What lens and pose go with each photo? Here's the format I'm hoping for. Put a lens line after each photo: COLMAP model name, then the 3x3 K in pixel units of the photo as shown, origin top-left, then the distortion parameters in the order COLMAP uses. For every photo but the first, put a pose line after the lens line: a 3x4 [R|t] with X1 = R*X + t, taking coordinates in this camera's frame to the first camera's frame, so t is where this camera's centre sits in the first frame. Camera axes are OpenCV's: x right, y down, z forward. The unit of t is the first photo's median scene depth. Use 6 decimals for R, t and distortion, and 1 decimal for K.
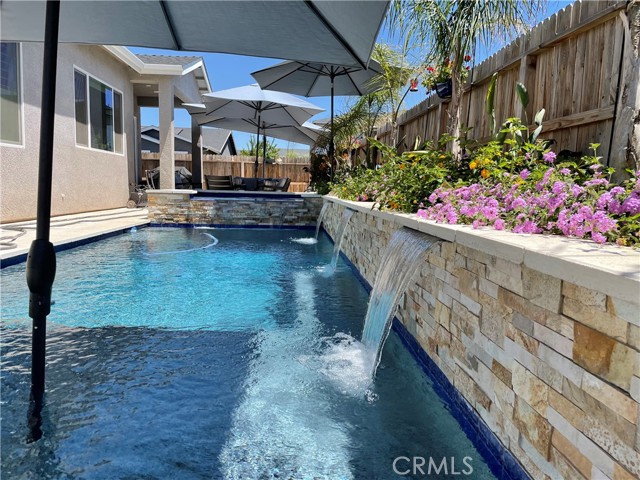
lens RADIAL K [[483.4, 0, 320.0], [0, 483.4, 240.0], [0, 0, 1]] dist [0.105383, -0.132347]
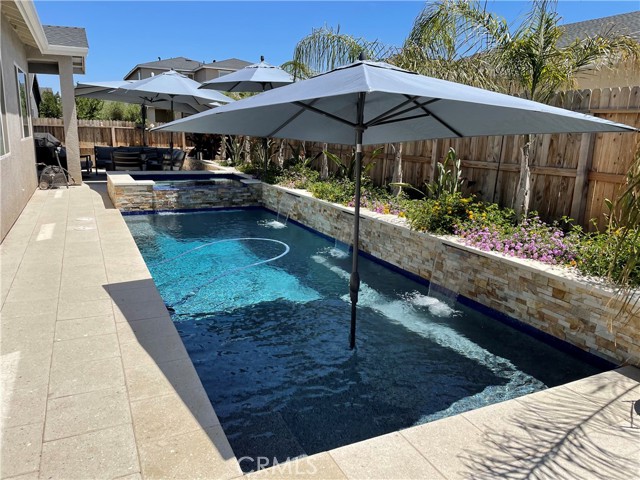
lens RADIAL K [[483.4, 0, 320.0], [0, 483.4, 240.0], [0, 0, 1]] dist [0.105383, -0.132347]
pose [[0.927678, -0.082297, 0.364199, -0.330911], [0.037257, 0.990942, 0.129020, -0.099859], [-0.371518, -0.106120, 0.922341, -0.245109]]
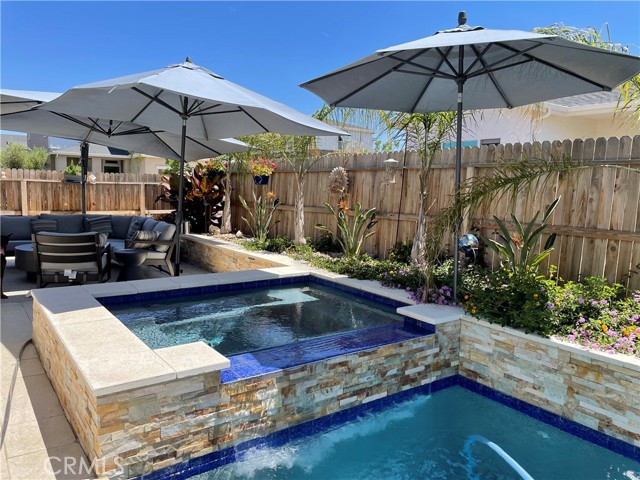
lens RADIAL K [[483.4, 0, 320.0], [0, 483.4, 240.0], [0, 0, 1]] dist [0.105383, -0.132347]
pose [[0.845809, -0.057102, 0.530421, -0.386943], [0.047955, 0.998368, 0.031010, -0.194524], [-0.531326, -0.000792, 0.847167, 0.655099]]
